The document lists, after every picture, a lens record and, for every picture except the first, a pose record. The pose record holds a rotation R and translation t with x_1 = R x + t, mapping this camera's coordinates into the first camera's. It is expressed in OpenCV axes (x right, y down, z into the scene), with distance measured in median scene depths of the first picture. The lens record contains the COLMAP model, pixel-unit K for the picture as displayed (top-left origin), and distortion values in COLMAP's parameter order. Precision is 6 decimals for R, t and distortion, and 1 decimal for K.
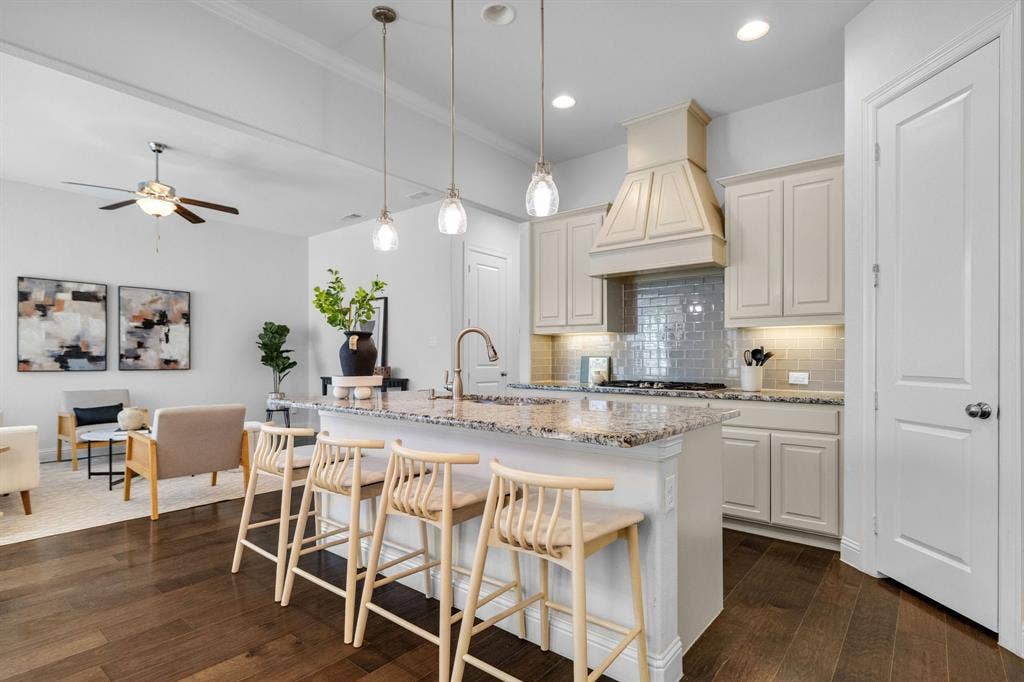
lens RADIAL K [[513.6, 0, 509.8], [0, 513.6, 356.4], [0, 0, 1]] dist [0.000143, 0.000660]
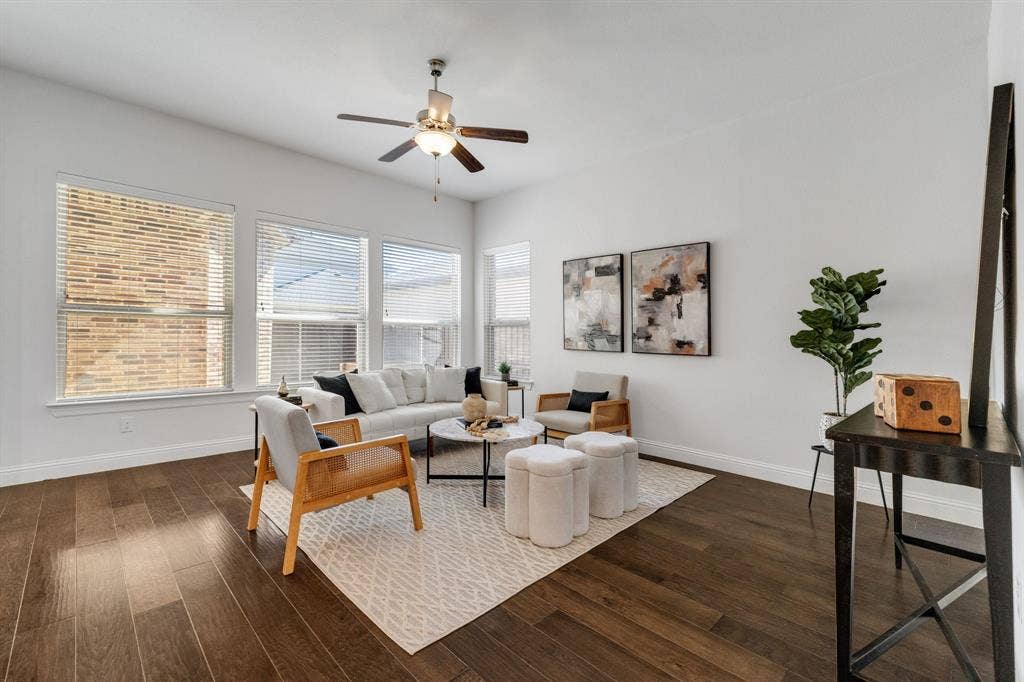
lens RADIAL K [[437.2, 0, 518.6], [0, 437.2, 329.4], [0, 0, 1]] dist [-0.001018, -0.000024]
pose [[-0.095022, -0.010588, -0.995419, -0.030951], [-0.007953, 0.999920, -0.009877, -0.002330], [0.995443, 0.006978, -0.095098, 0.886751]]
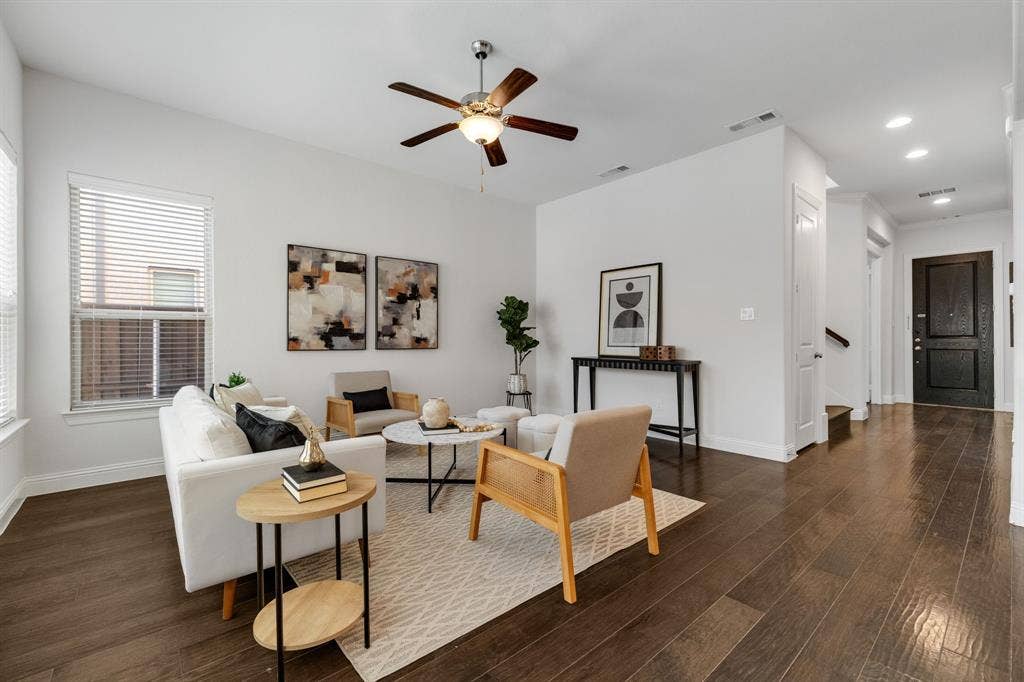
lens RADIAL K [[431.8, 0, 510.8], [0, 431.8, 336.8], [0, 0, 1]] dist [0.002713, 0.000514]
pose [[0.984954, -0.001343, -0.172811, -0.397440], [0.001373, 0.999999, 0.000056, 0.005233], [0.172811, -0.000293, 0.984955, 0.291432]]
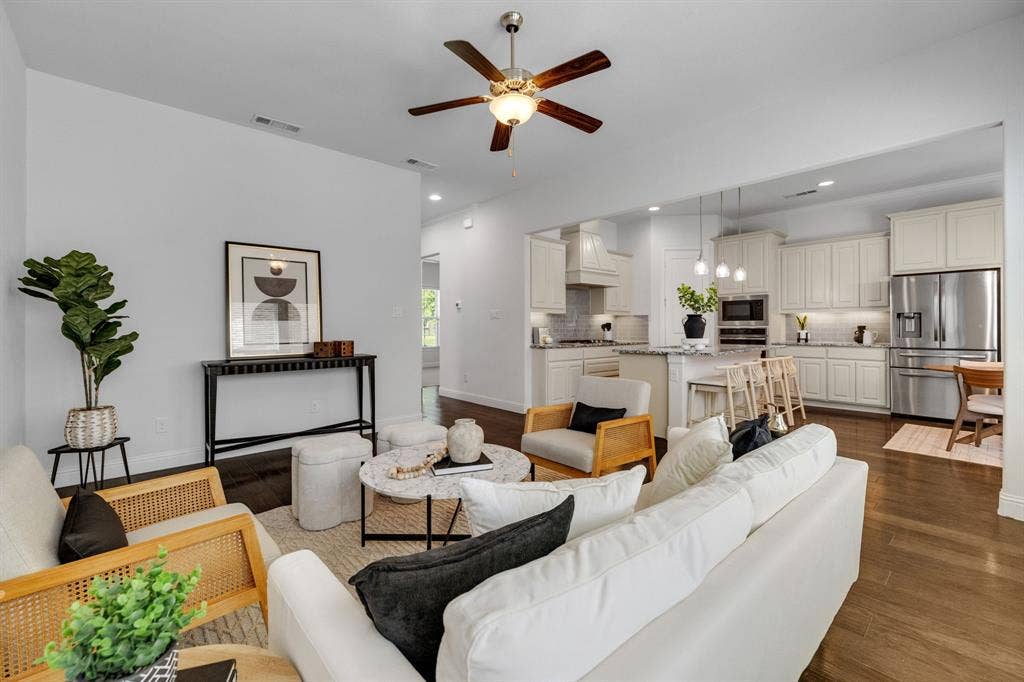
lens RADIAL K [[434.0, 0, 509.4], [0, 434.0, 326.4], [0, 0, 1]] dist [-0.000031, 0.000274]
pose [[0.153688, -0.002584, 0.988116, -0.930447], [-0.001191, 0.999995, 0.002800, -0.005600], [-0.988119, -0.001607, 0.153684, 0.680342]]
